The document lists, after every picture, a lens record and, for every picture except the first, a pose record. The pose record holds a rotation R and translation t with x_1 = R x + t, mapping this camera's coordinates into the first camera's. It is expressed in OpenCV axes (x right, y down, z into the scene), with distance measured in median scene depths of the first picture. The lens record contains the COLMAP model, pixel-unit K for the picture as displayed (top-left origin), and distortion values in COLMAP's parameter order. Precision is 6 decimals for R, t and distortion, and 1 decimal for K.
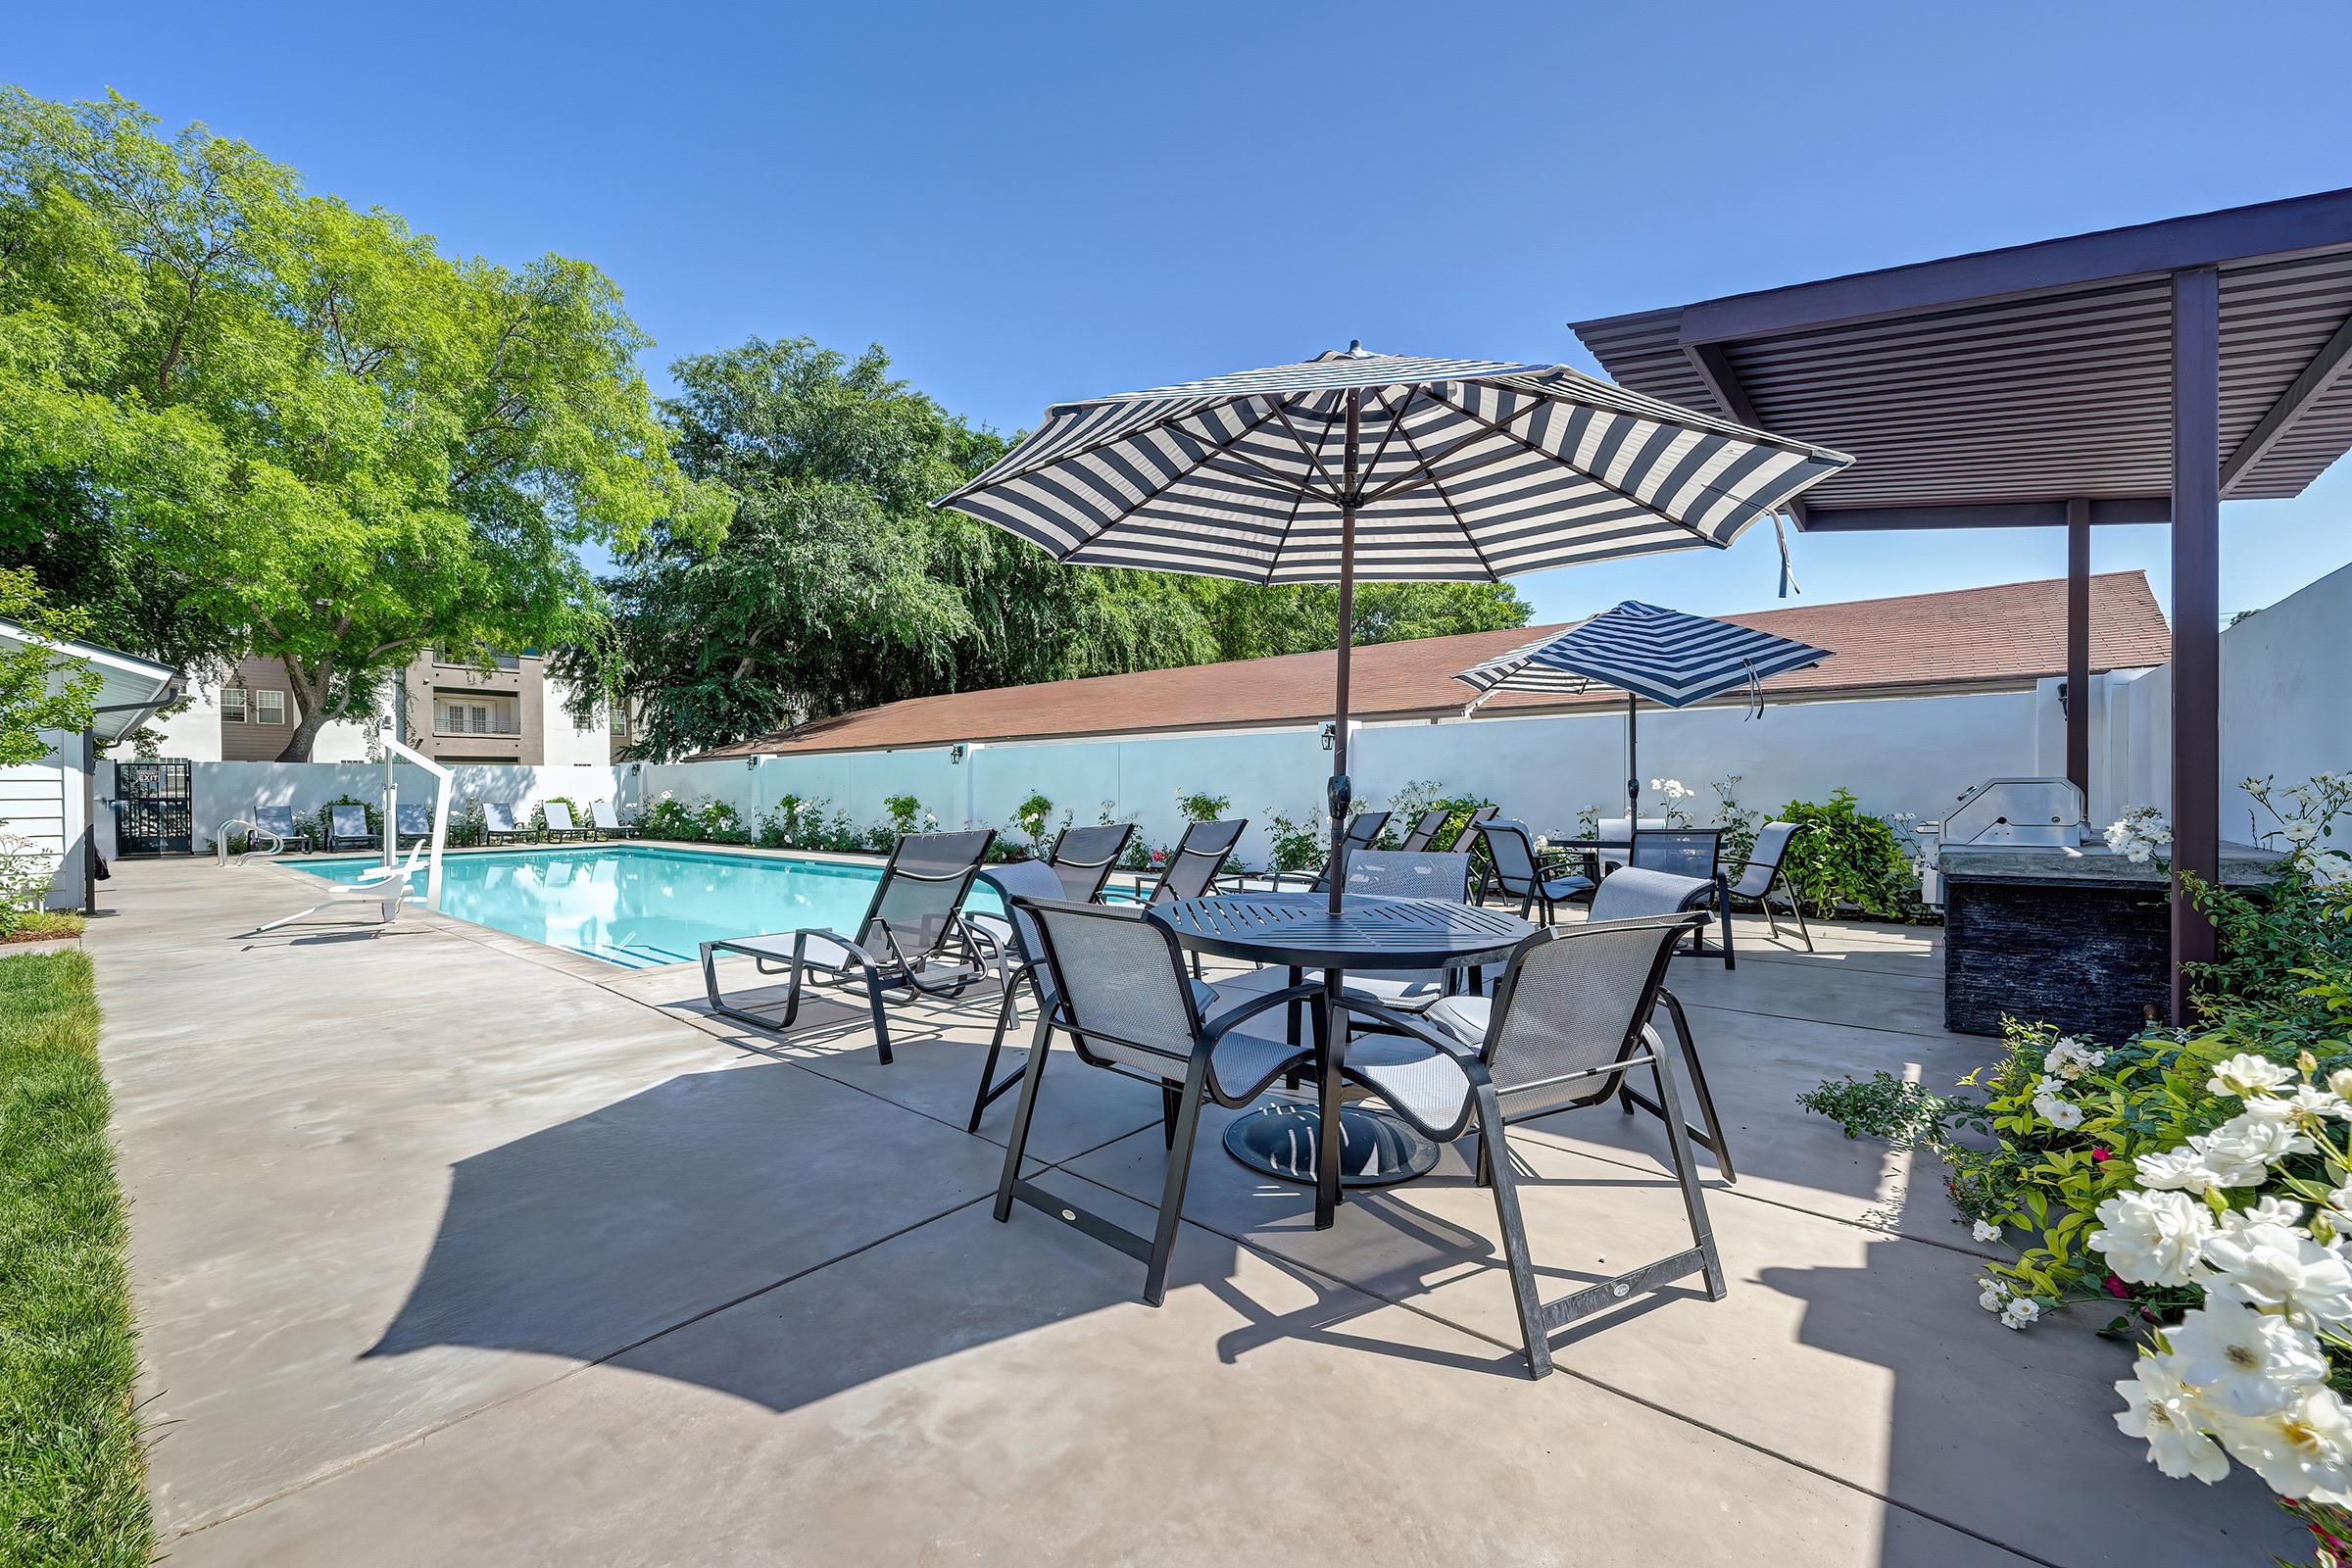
lens RADIAL K [[930.1, 0, 1175.6], [0, 930.1, 799.0], [0, 0, 1]] dist [-0.000436, 0.000083]
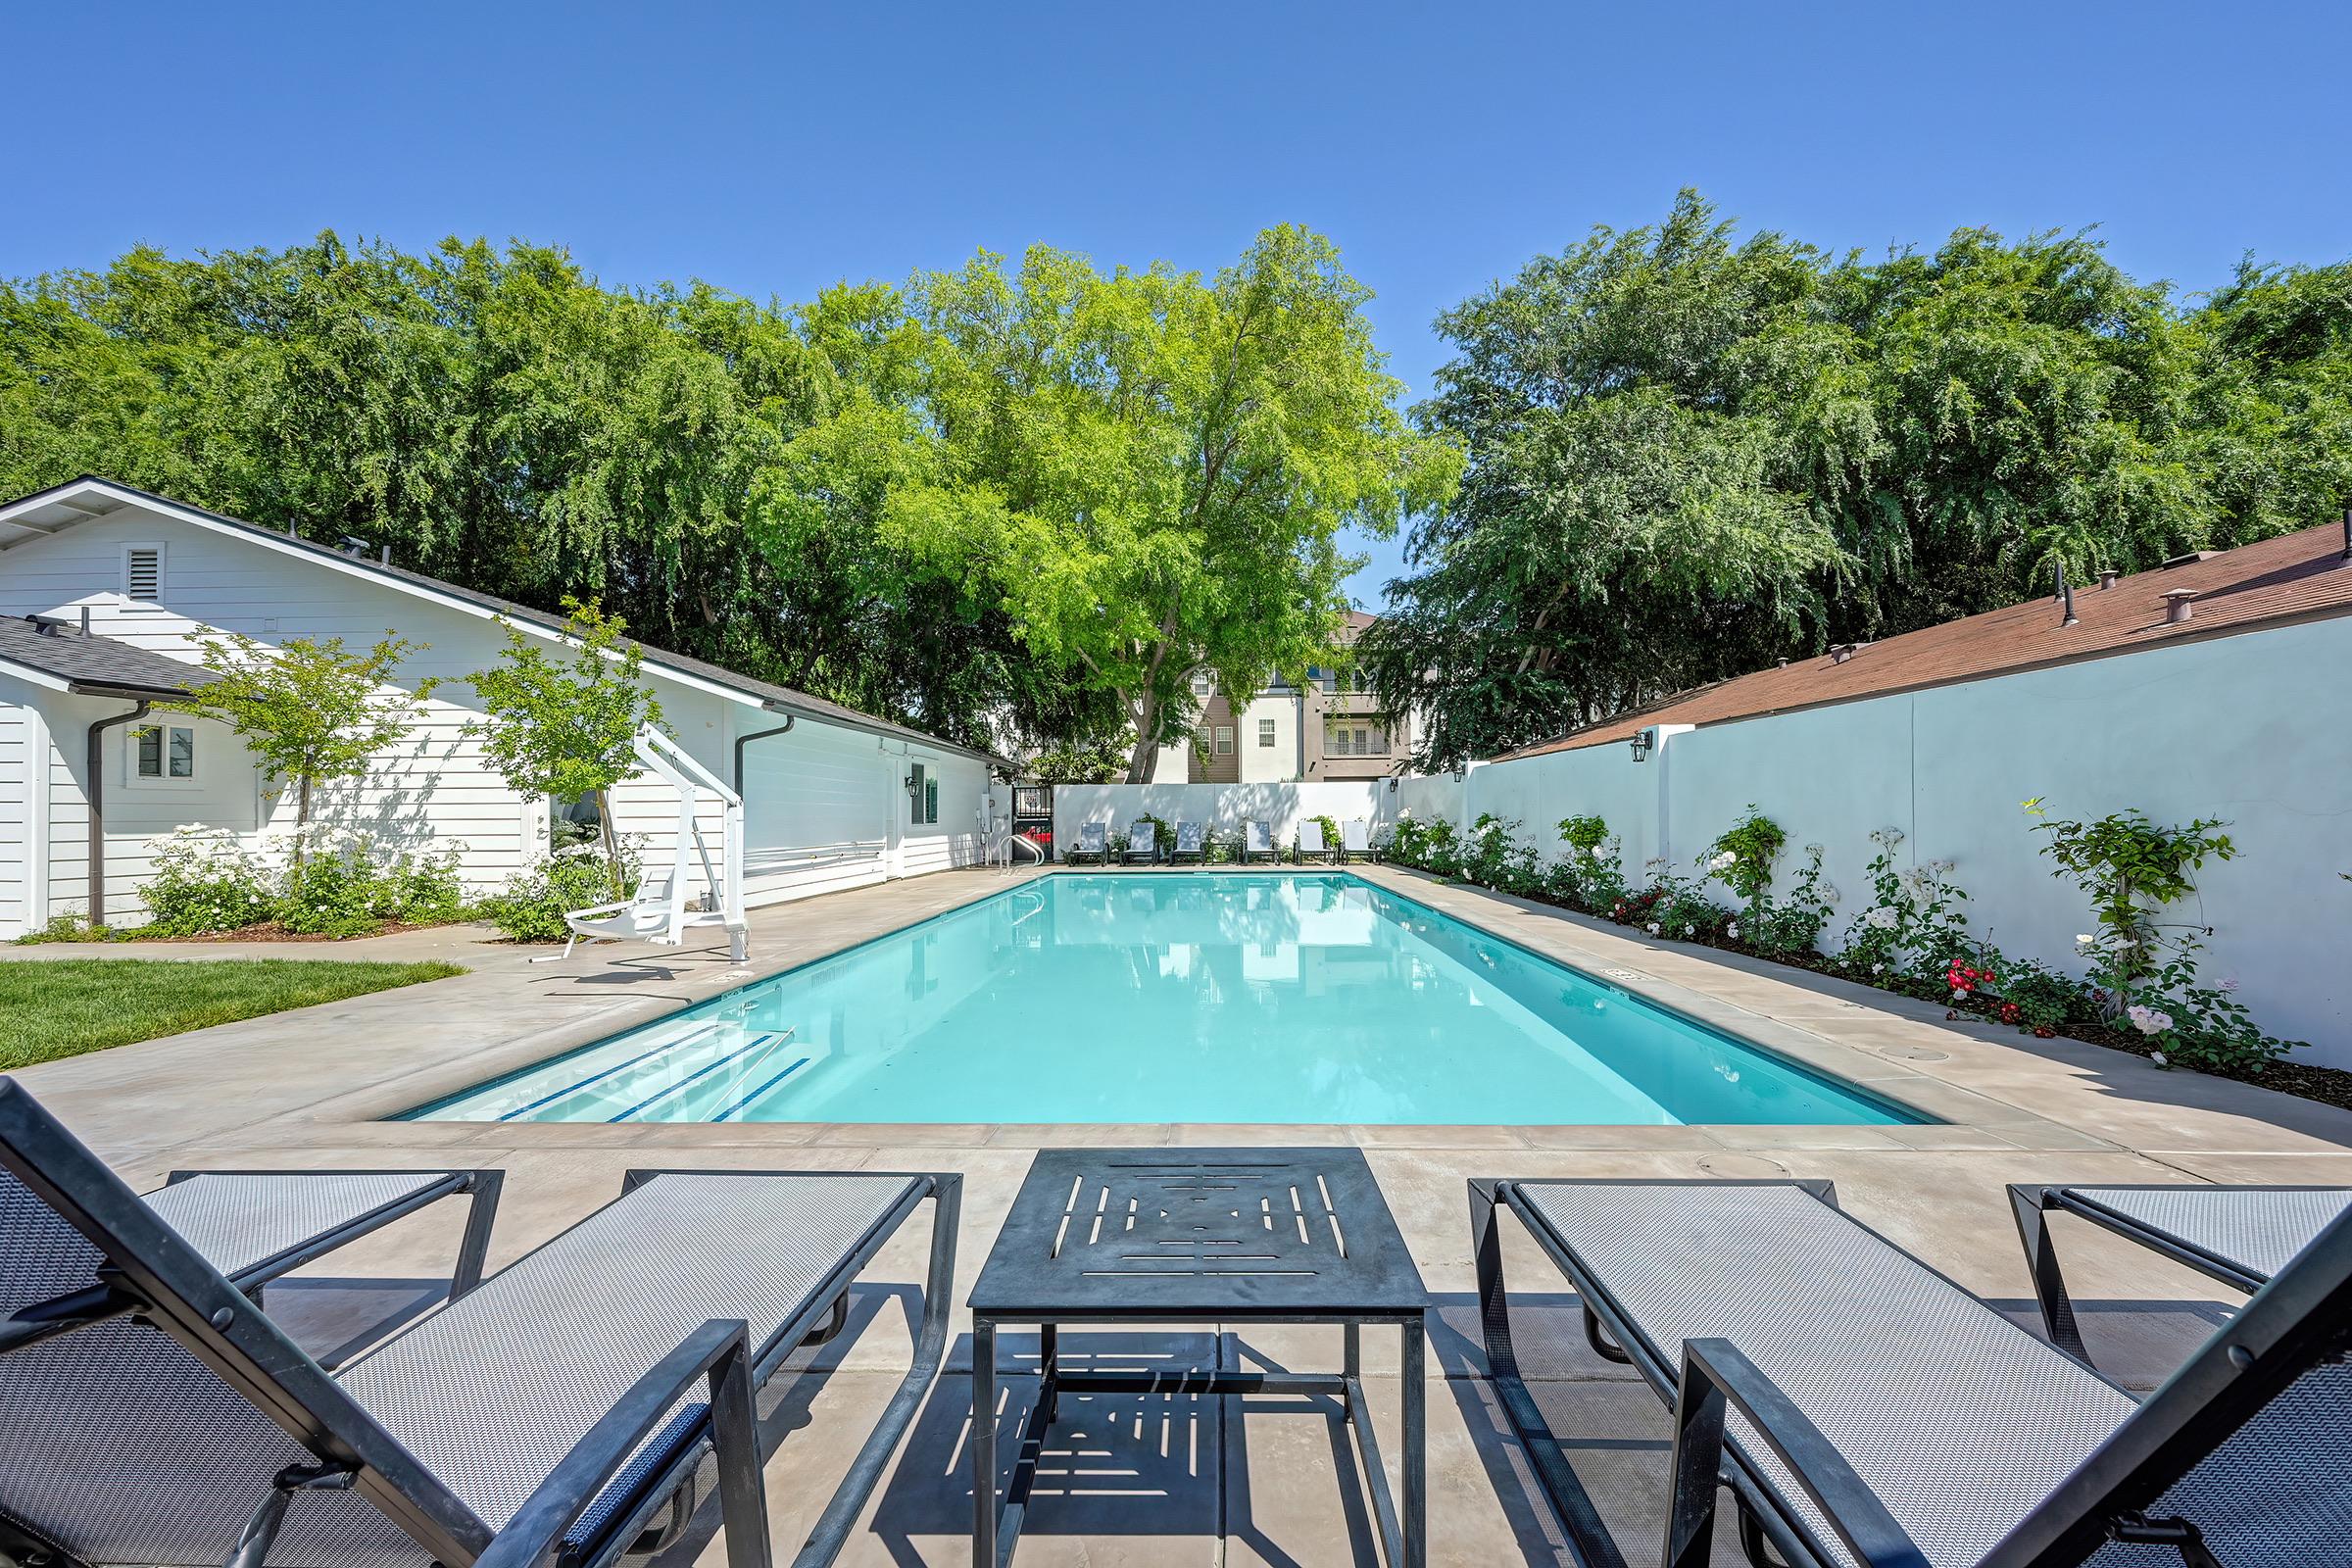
lens RADIAL K [[1022.0, 0, 1176.5], [0, 1022.0, 798.2], [0, 0, 1]] dist [0.002087, 0.000699]
pose [[0.627372, -0.012236, -0.778624, 0.043009], [-0.001704, 0.999853, -0.017085, -0.001735], [0.778718, 0.012045, 0.627258, 0.193962]]
